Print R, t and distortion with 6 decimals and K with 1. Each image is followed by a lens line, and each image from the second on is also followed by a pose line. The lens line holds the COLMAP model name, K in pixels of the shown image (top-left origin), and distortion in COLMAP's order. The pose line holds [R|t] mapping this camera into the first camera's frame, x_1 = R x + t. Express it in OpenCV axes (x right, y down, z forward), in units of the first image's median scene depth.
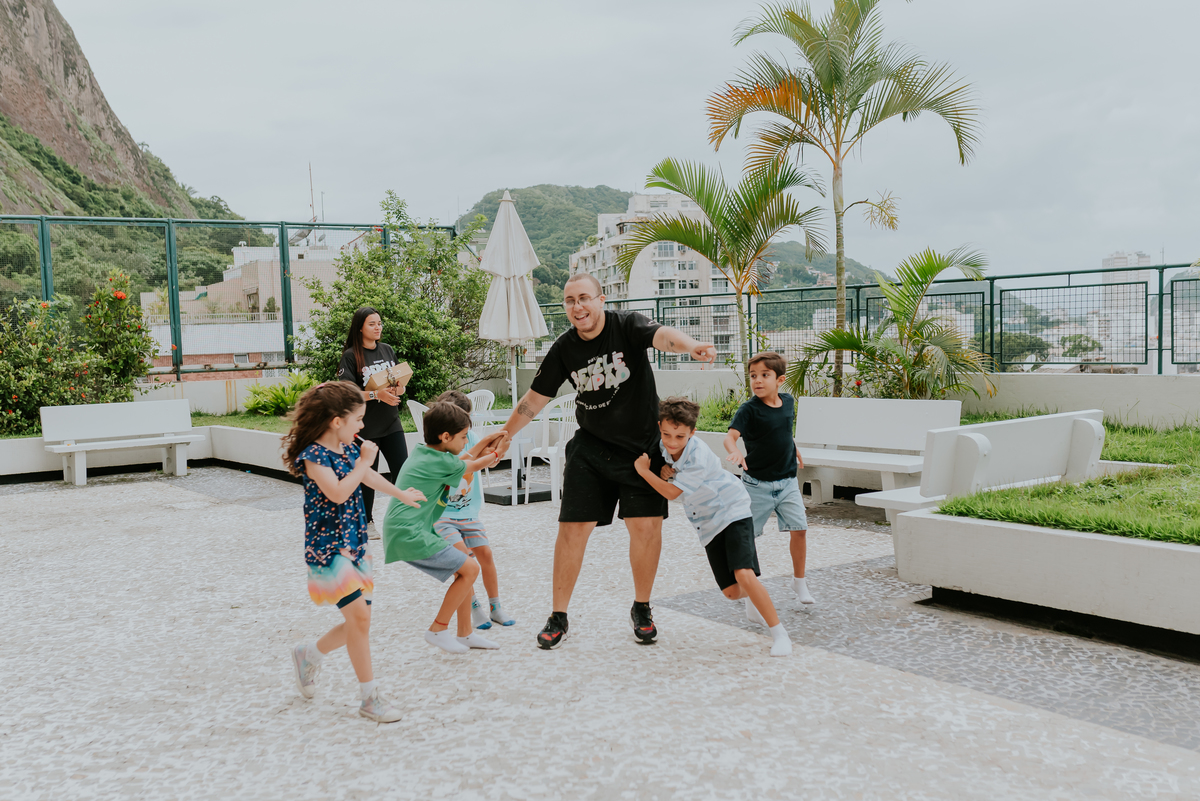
lens RADIAL K [[1260.3, 0, 600.1], [0, 1260.3, 423.0], [0, 0, 1]] dist [-0.000883, 0.009900]
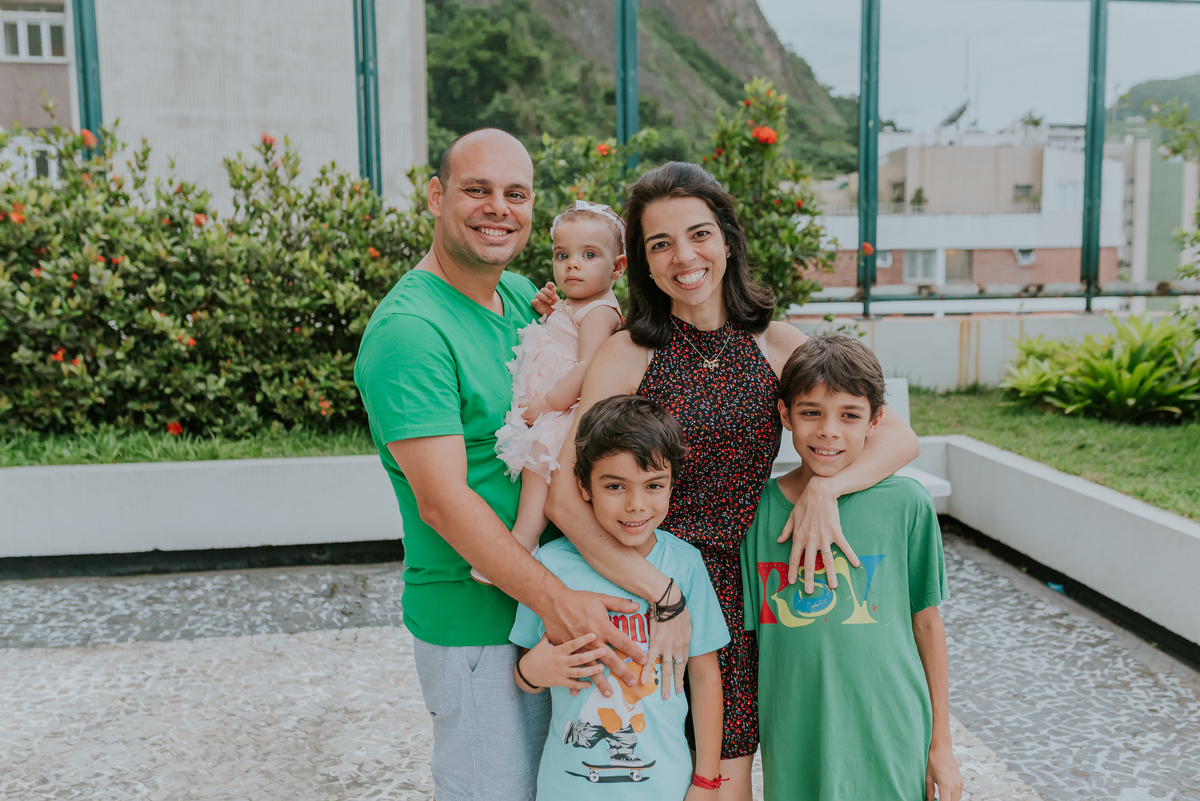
lens RADIAL K [[1193.2, 0, 603.0], [0, 1193.2, 384.5], [0, 0, 1]] dist [0.004788, 0.002924]
pose [[0.881902, 0.080125, -0.464573, -0.206553], [-0.052573, 0.996019, 0.071985, -0.035346], [0.468492, -0.039060, 0.882604, 0.540578]]
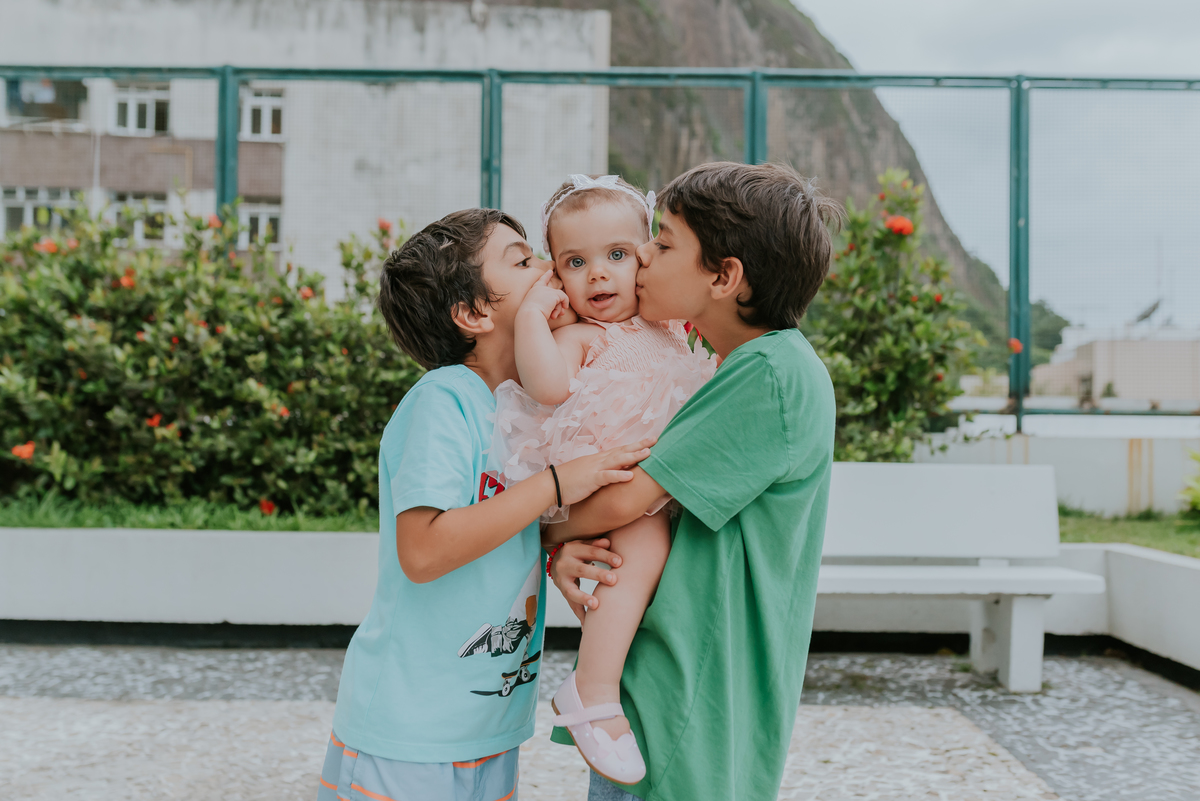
lens RADIAL K [[1175.6, 0, 600.0], [0, 1175.6, 400.5], [0, 0, 1]] dist [0.002685, 0.005209]
pose [[0.797408, 0.025258, -0.602912, -0.202386], [-0.084490, 0.993955, -0.070106, -0.002978], [0.597496, 0.106843, 0.794722, 0.580944]]
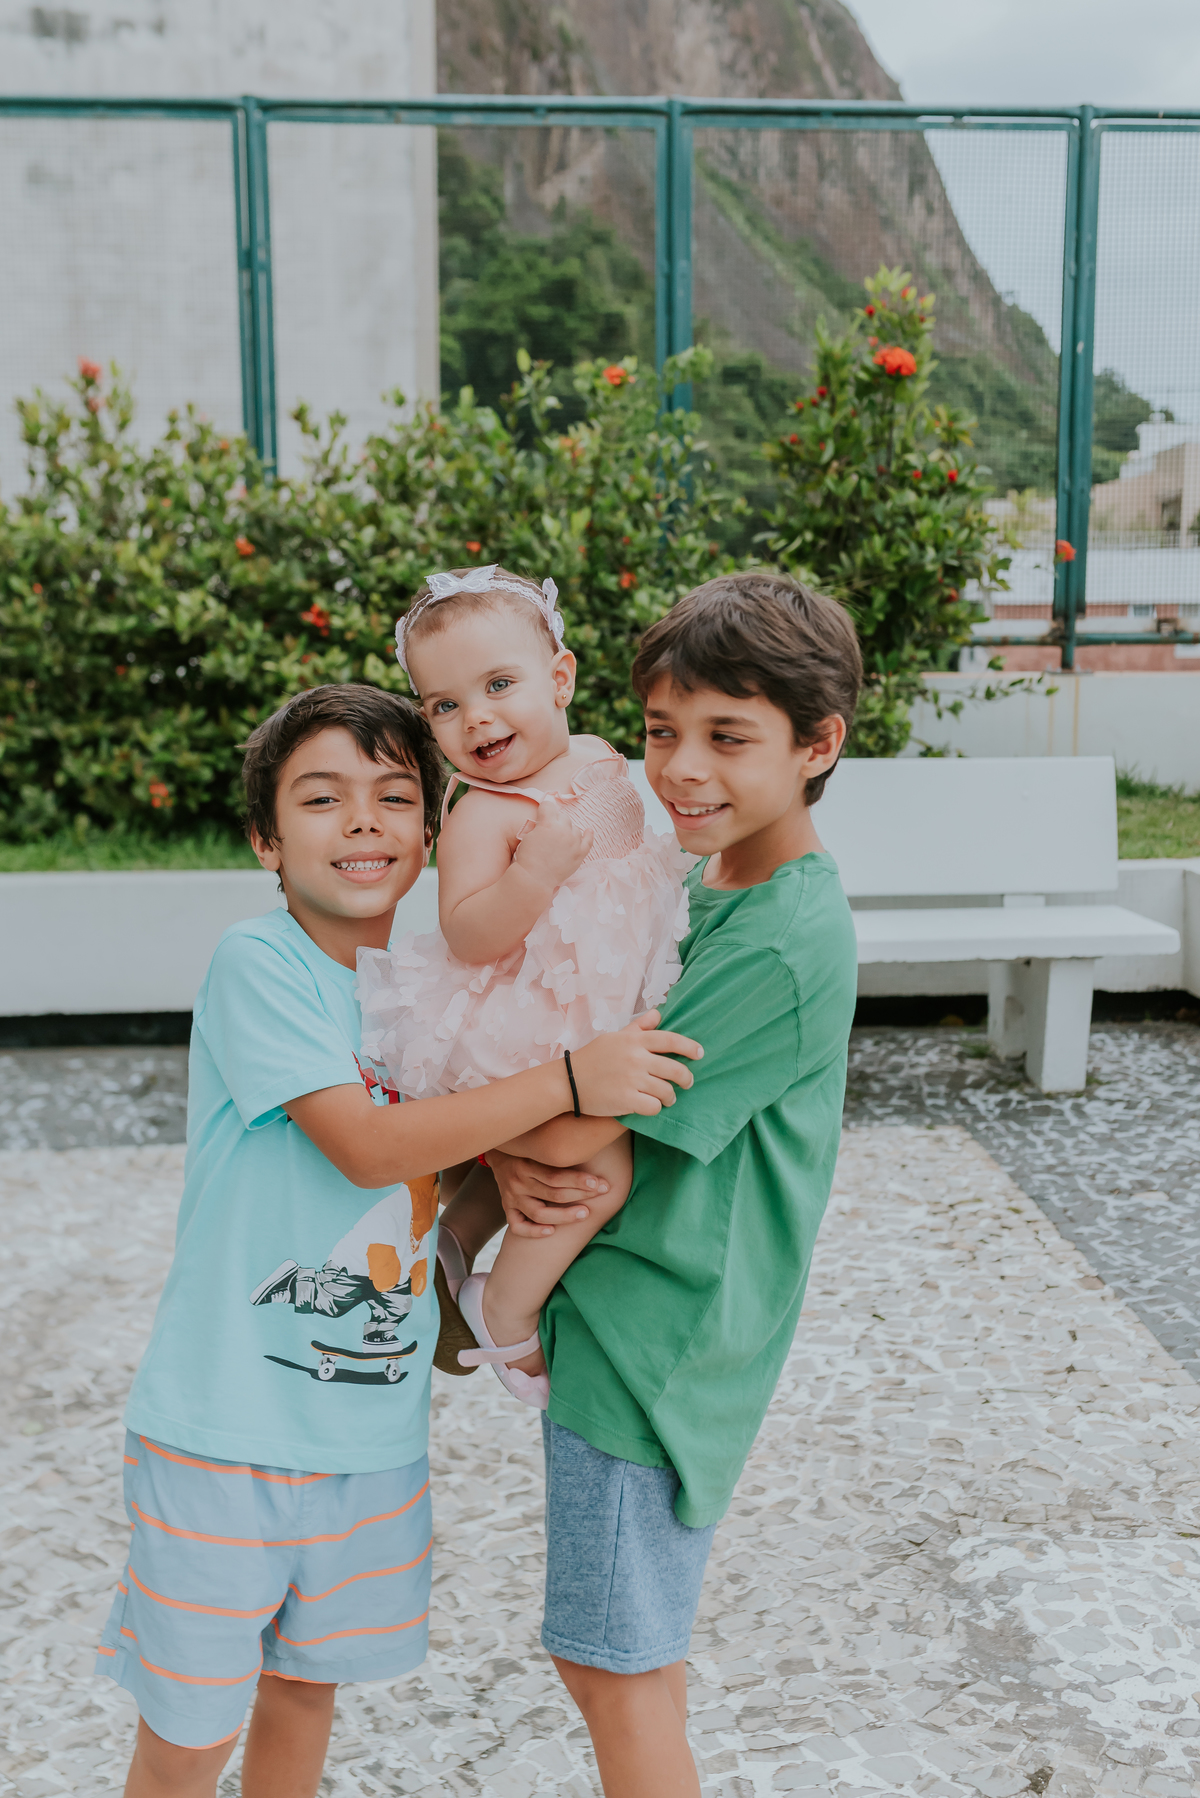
lens RADIAL K [[1787.8, 0, 565.4], [0, 1787.8, 842.0], [0, 0, 1]] dist [0.004788, 0.002924]
pose [[0.838466, 0.102766, -0.535177, -0.203234], [-0.061759, 0.993651, 0.094045, -0.025387], [0.541443, -0.045802, 0.839489, 0.578837]]
